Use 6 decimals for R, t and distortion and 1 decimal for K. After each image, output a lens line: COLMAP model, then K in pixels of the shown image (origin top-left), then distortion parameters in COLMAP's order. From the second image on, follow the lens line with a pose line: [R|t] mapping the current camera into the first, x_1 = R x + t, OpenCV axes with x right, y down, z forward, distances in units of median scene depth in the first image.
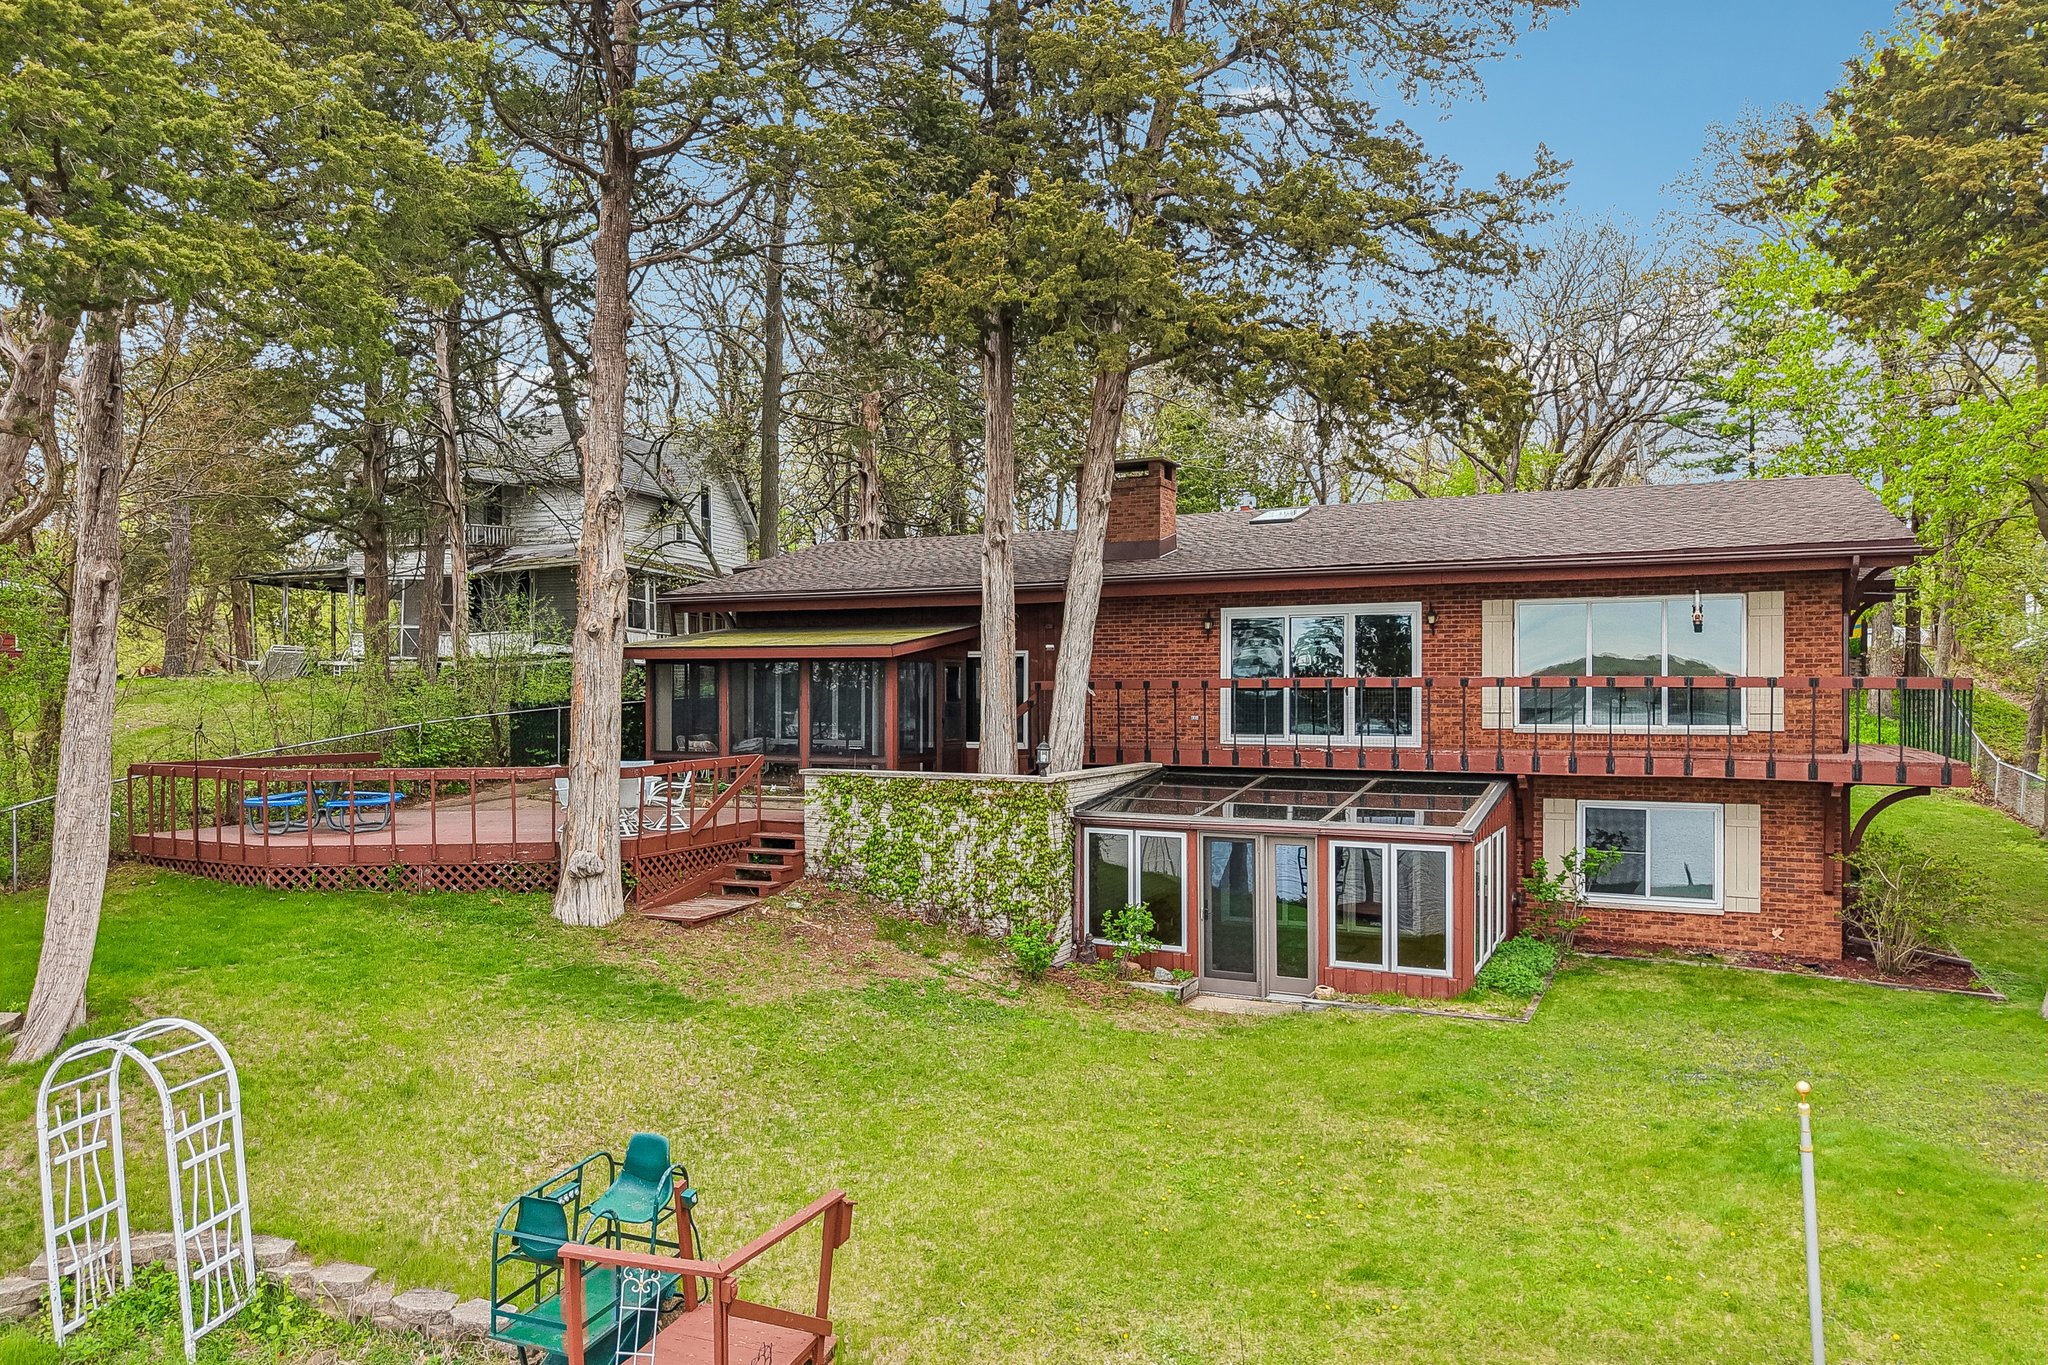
lens RADIAL K [[1371.5, 0, 1026.1], [0, 1371.5, 683.9], [0, 0, 1]] dist [0.011528, -0.006516]
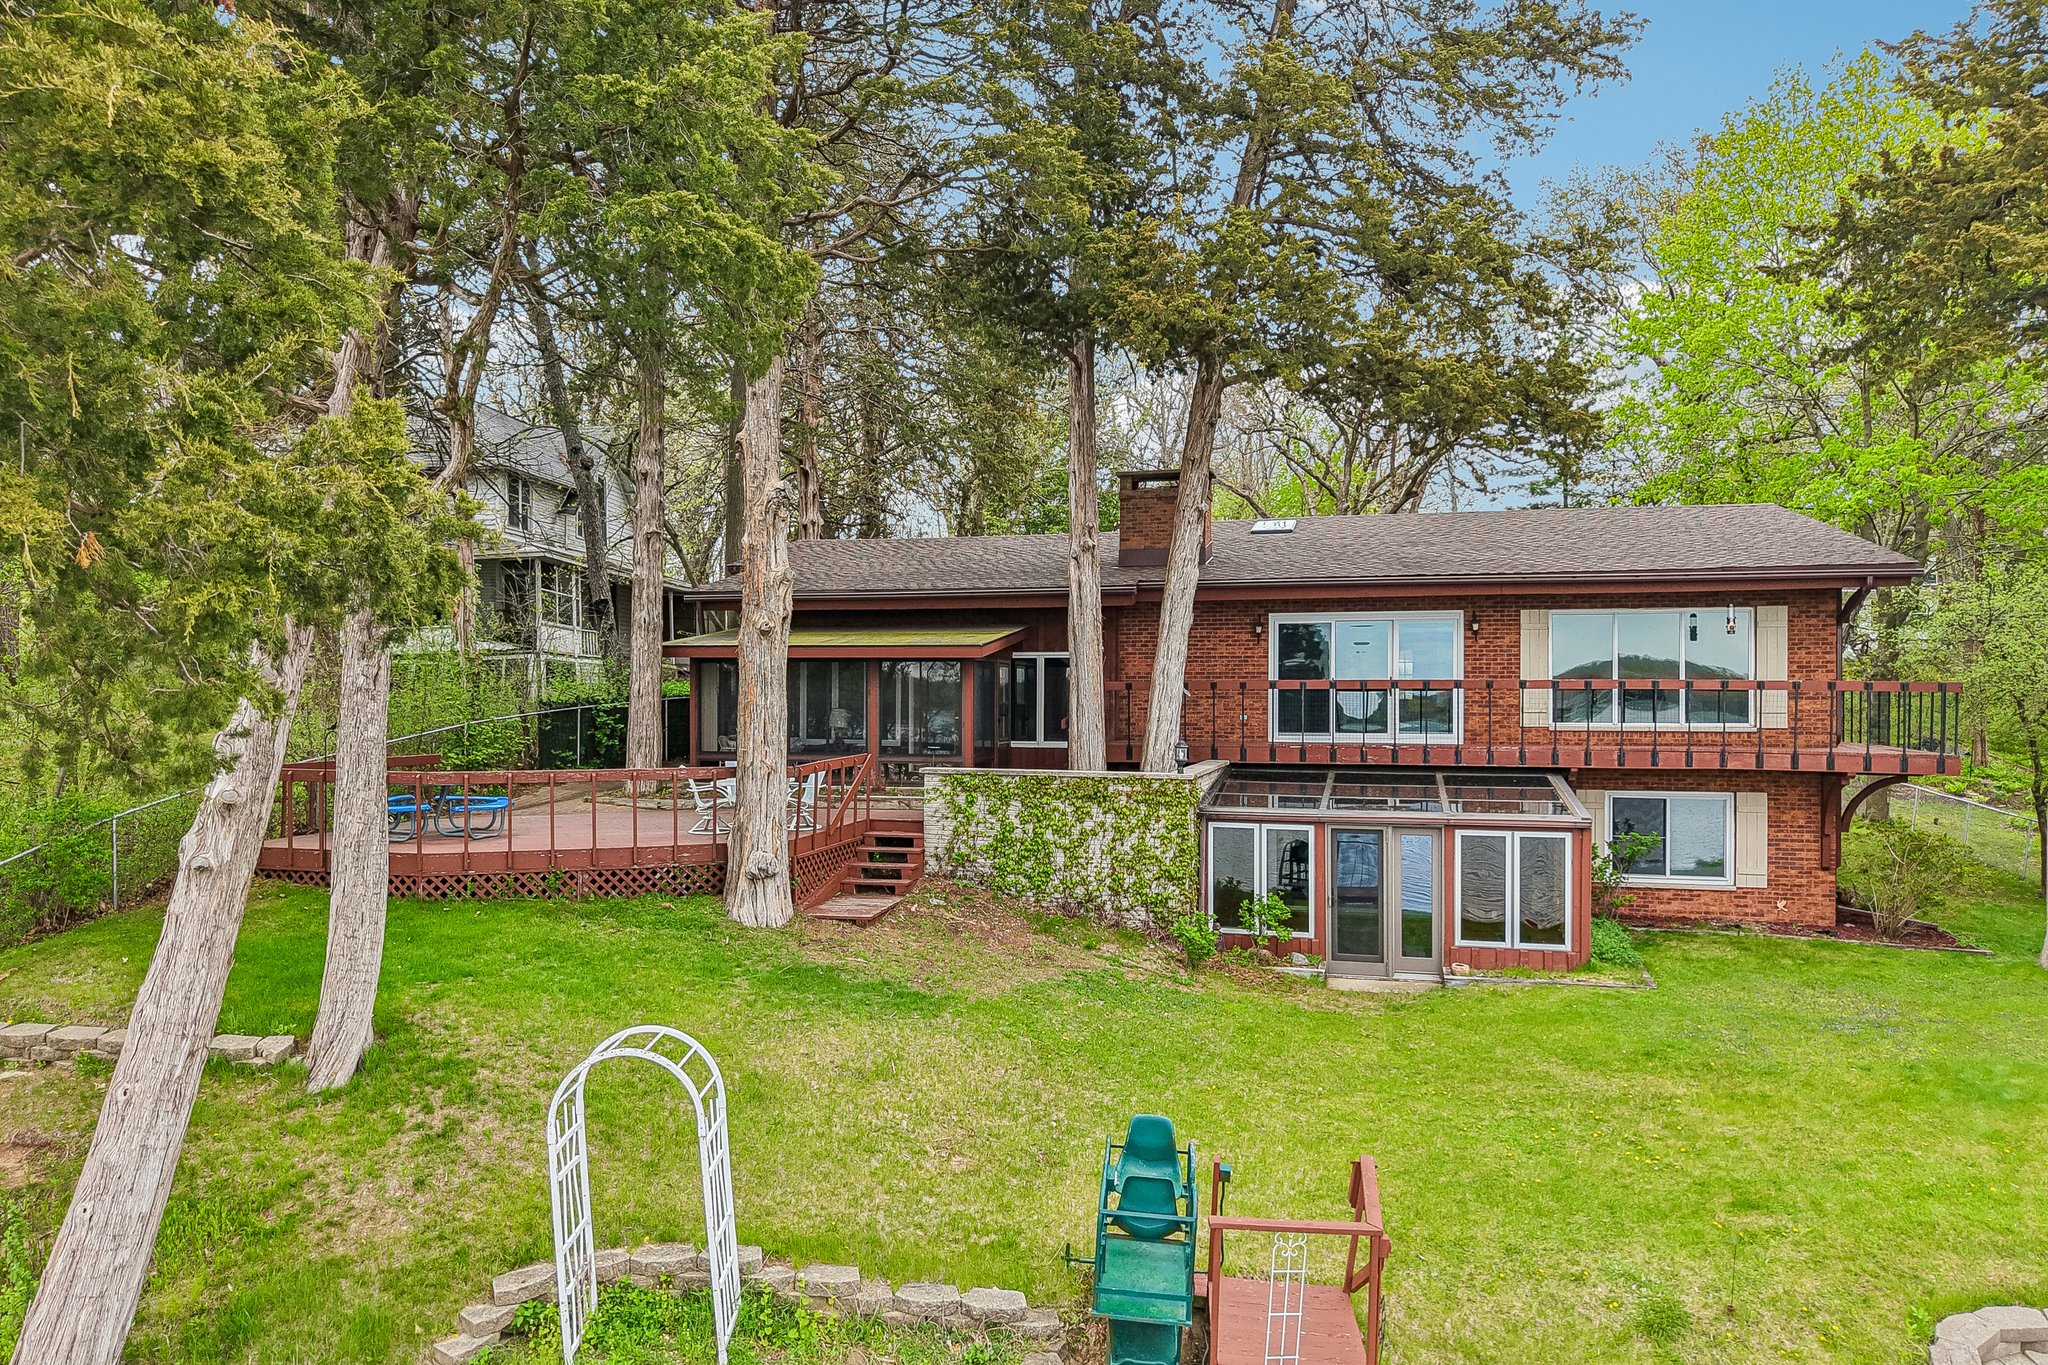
lens RADIAL K [[1371.5, 0, 1014.3], [0, 1371.5, 681.8], [0, 0, 1]] dist [0.011528, -0.006516]
pose [[0.981750, 0.004198, 0.190130, -0.307623], [-0.003794, 0.999990, -0.002489, 0.001027], [-0.190138, 0.001722, 0.981756, -0.001390]]
